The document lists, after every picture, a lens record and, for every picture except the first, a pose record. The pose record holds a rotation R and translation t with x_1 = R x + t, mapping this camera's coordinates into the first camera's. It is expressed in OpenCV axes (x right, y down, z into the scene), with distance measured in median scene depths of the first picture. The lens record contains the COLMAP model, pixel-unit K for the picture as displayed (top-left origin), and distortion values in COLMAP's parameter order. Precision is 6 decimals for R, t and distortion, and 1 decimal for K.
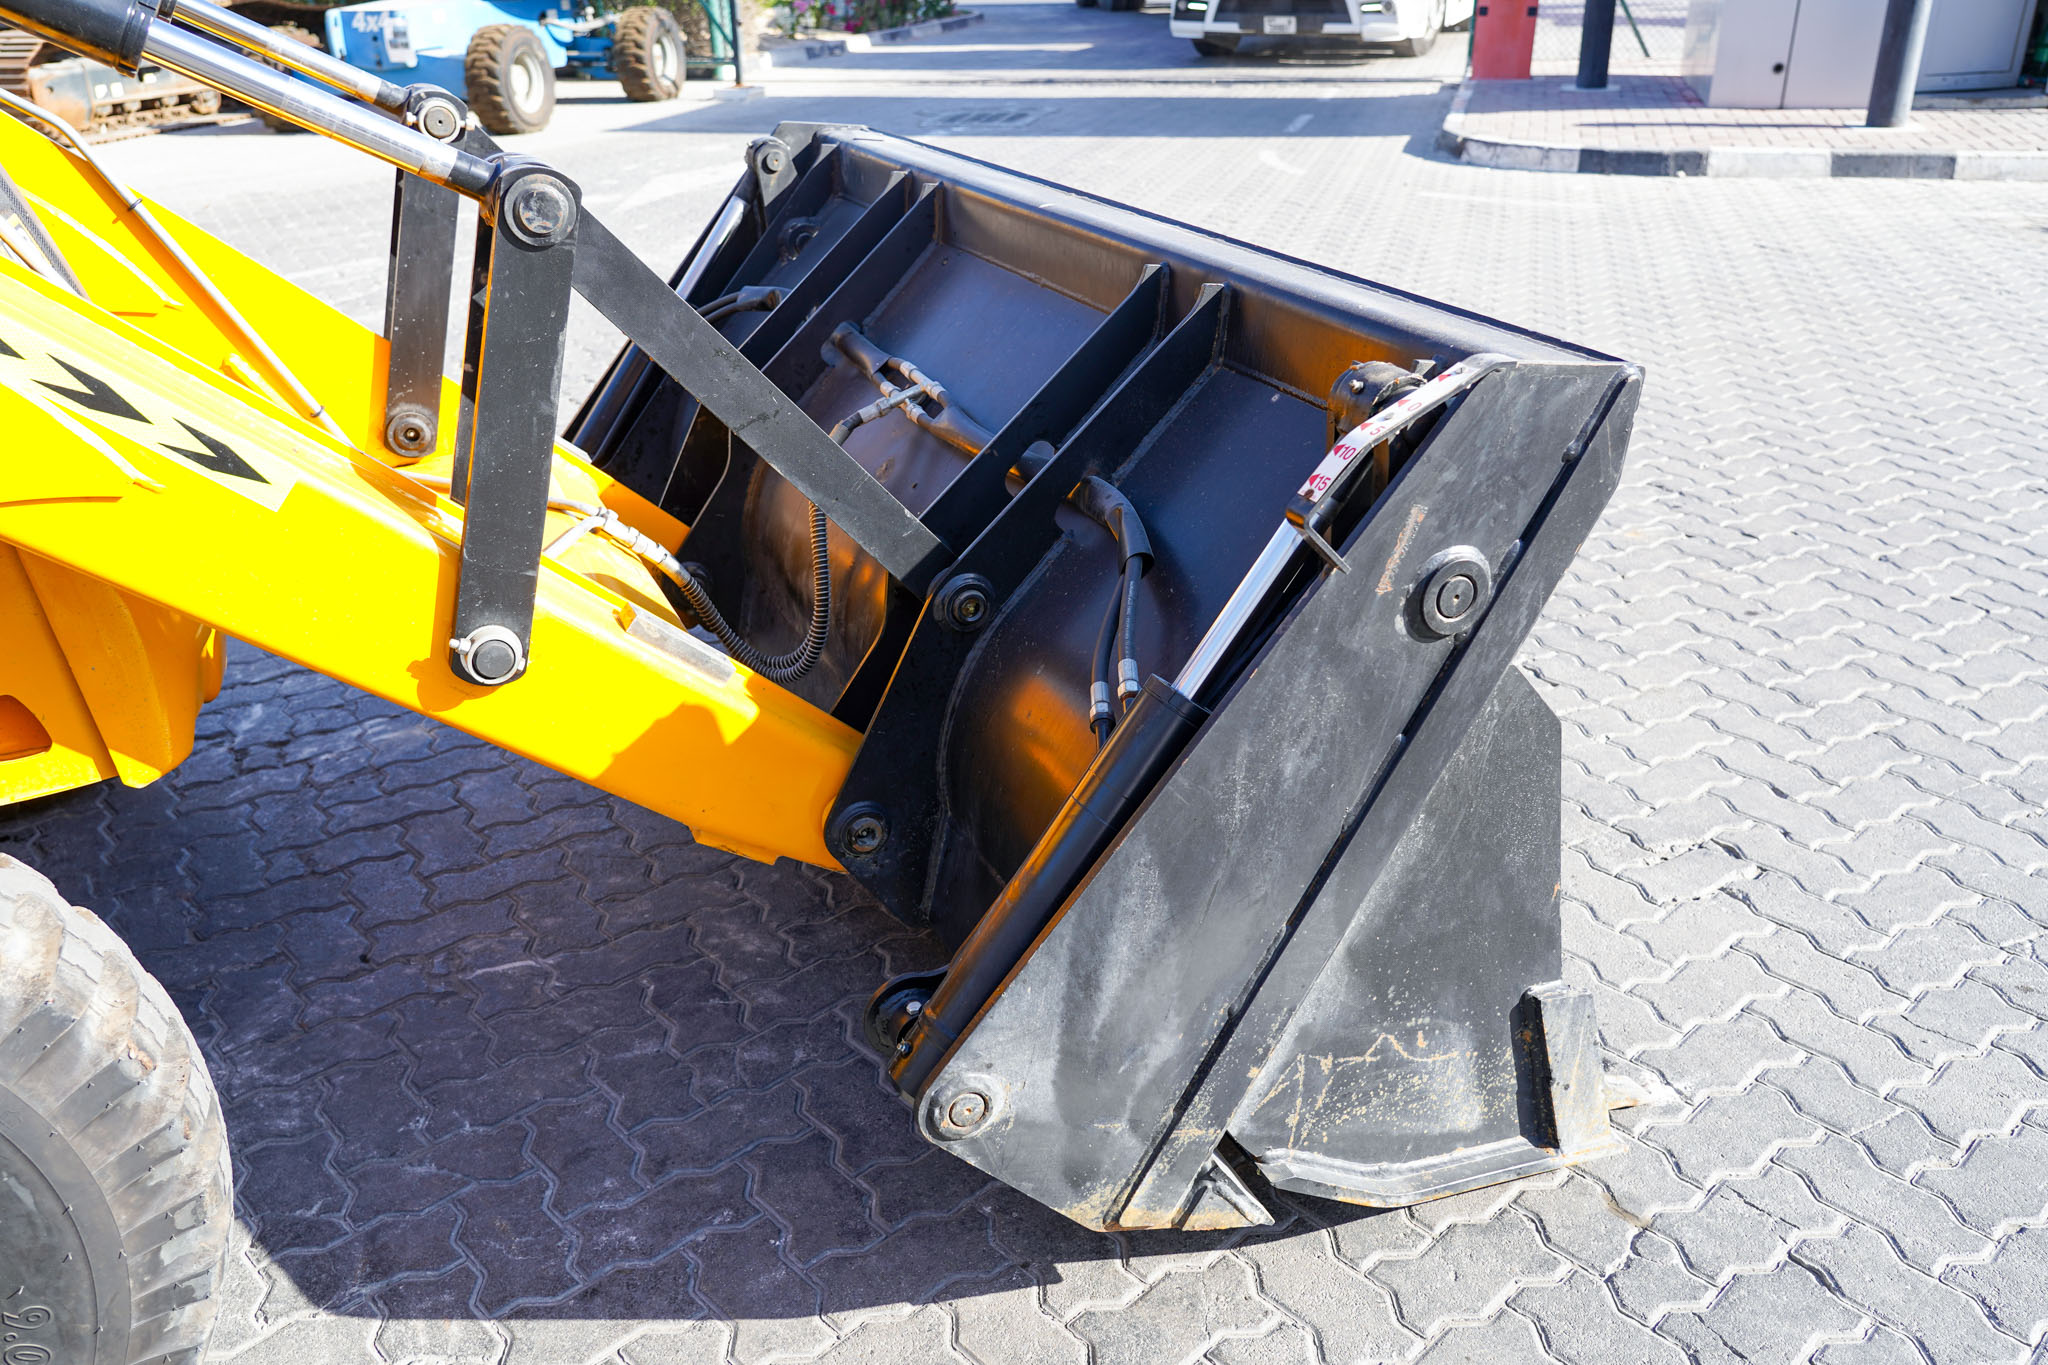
lens RADIAL K [[1636.4, 0, 1024.0], [0, 1636.4, 682.5], [0, 0, 1]] dist [0.003497, 0.002138]
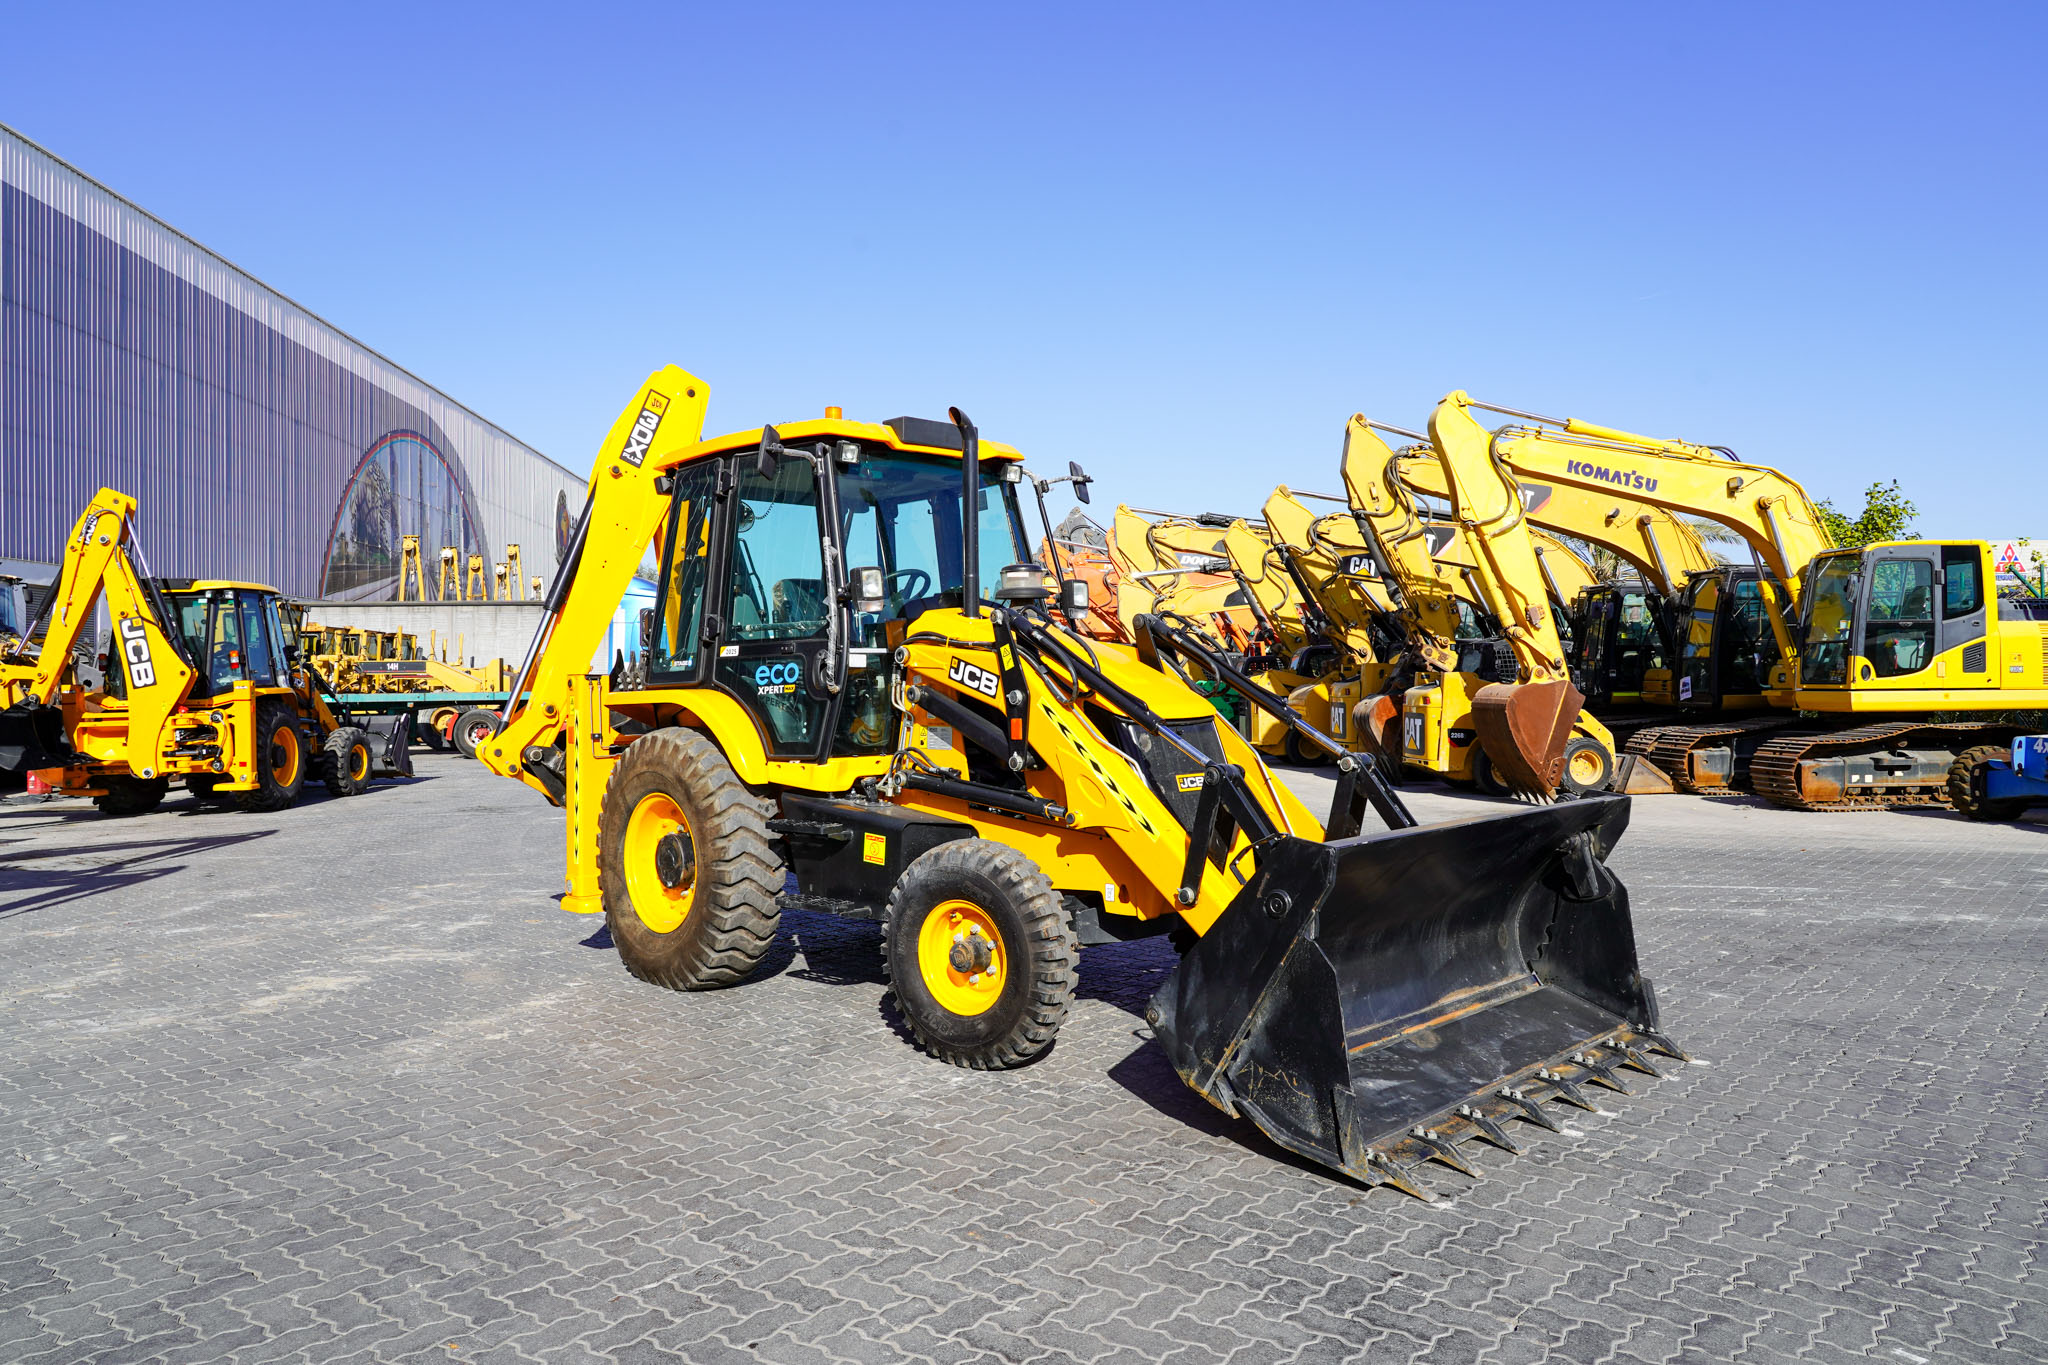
lens RADIAL K [[1430.8, 0, 1030.5], [0, 1430.8, 668.9], [0, 0, 1]] dist [-0.026977, 0.001592]
pose [[0.355747, 0.016131, -0.934443, 2.313159], [-0.398539, 0.907002, -0.136068, 0.088882], [0.845347, 0.420817, 0.329092, -0.475770]]
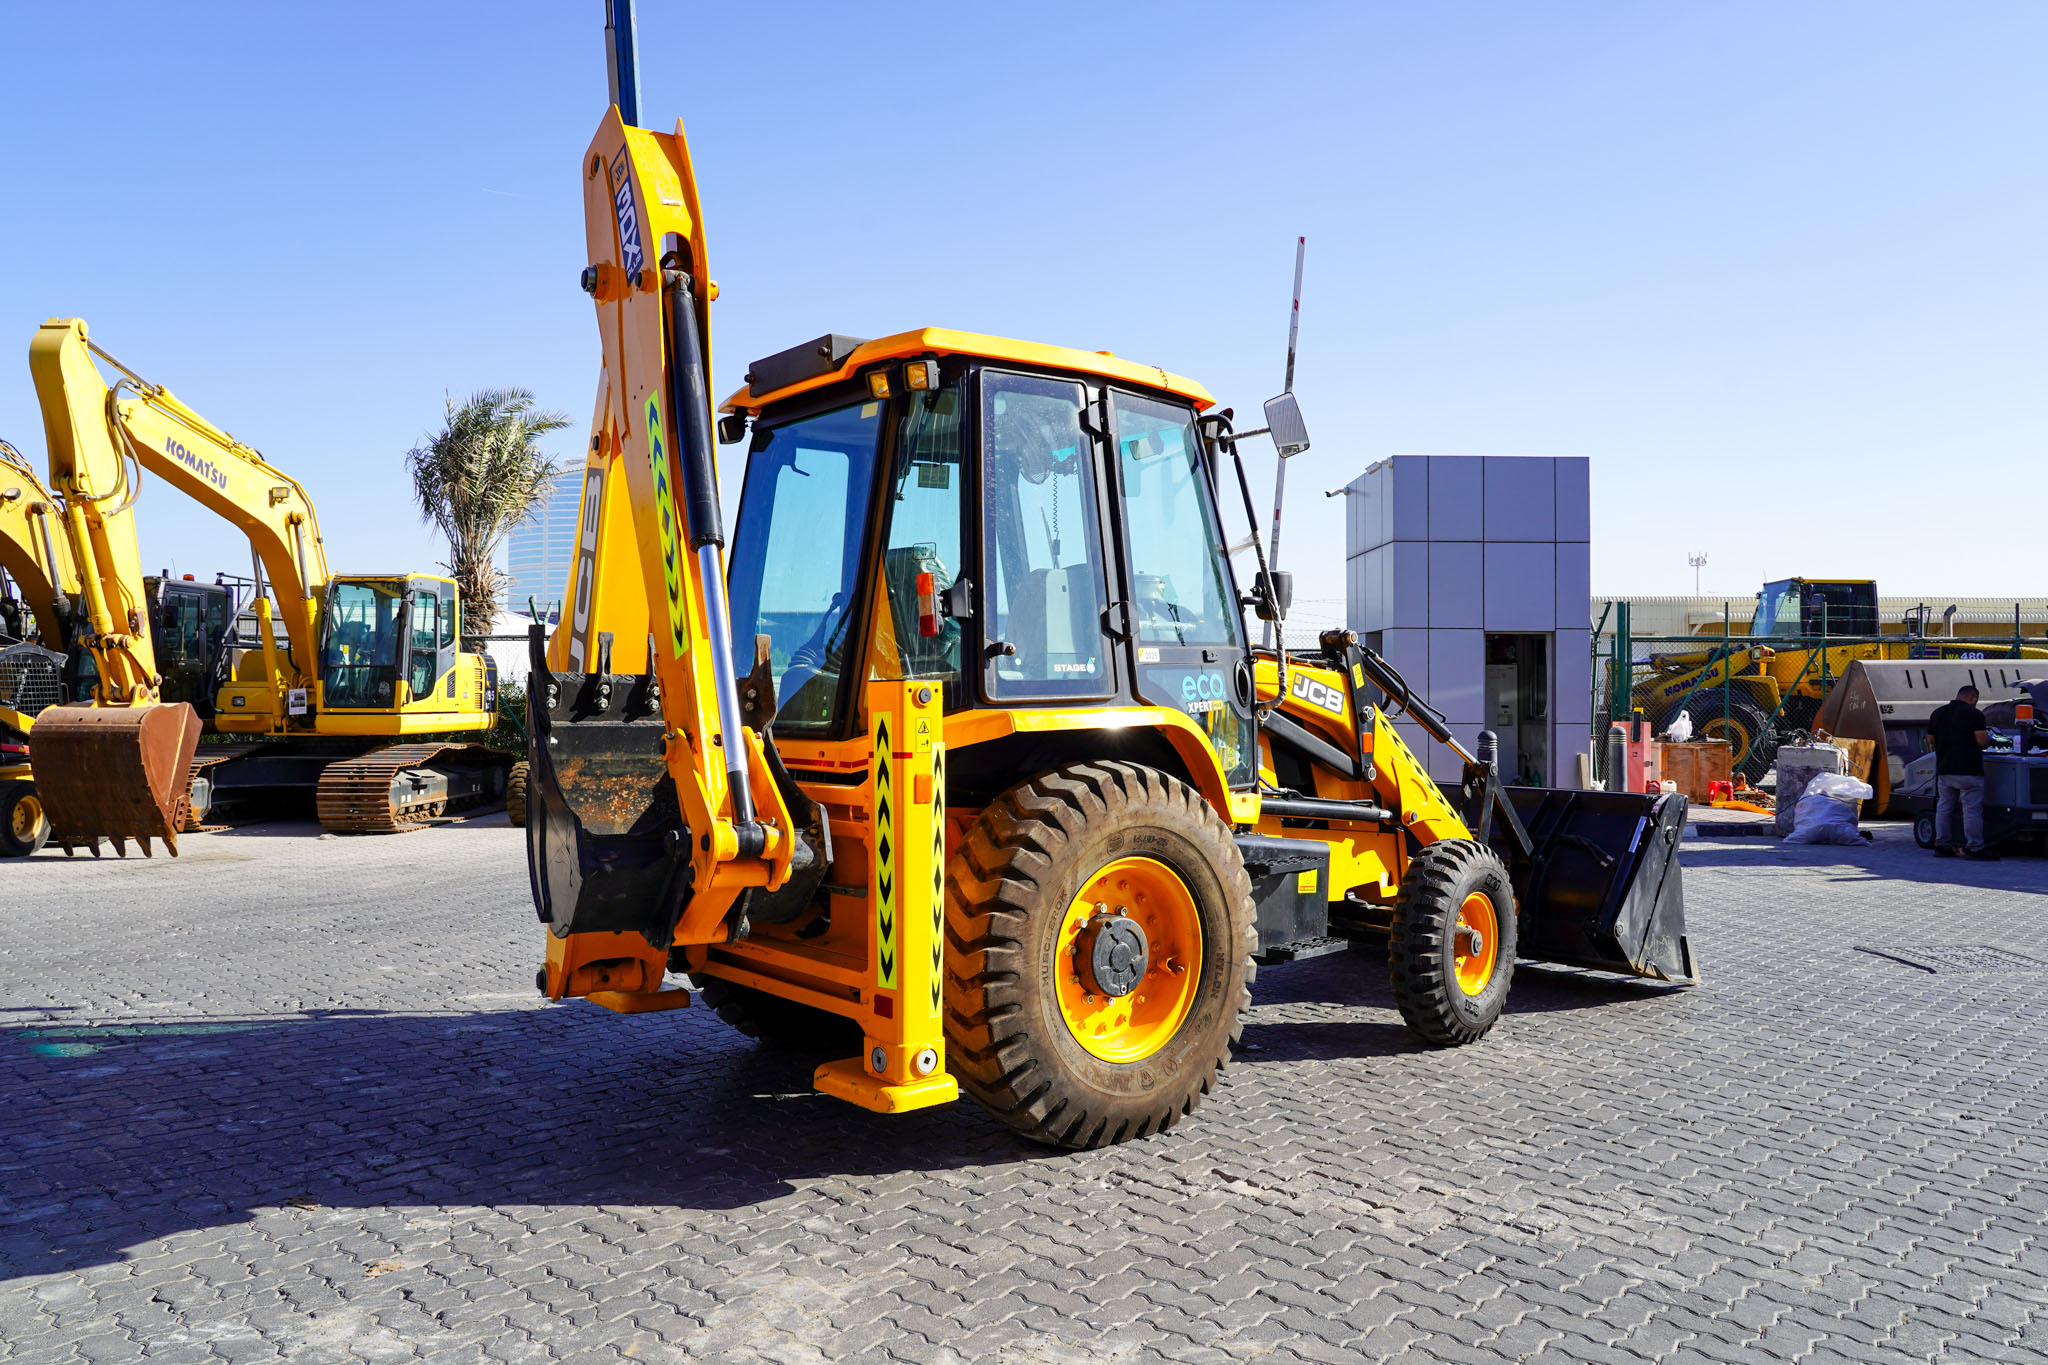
lens RADIAL K [[1467.4, 0, 1034.0], [0, 1467.4, 675.2], [0, 0, 1]] dist [-0.029686, 0.009994]
pose [[0.958001, 0.032092, 0.284965, -2.626091], [0.097479, 0.898101, -0.428850, 1.116611], [-0.269690, 0.438616, 0.857253, -2.347524]]
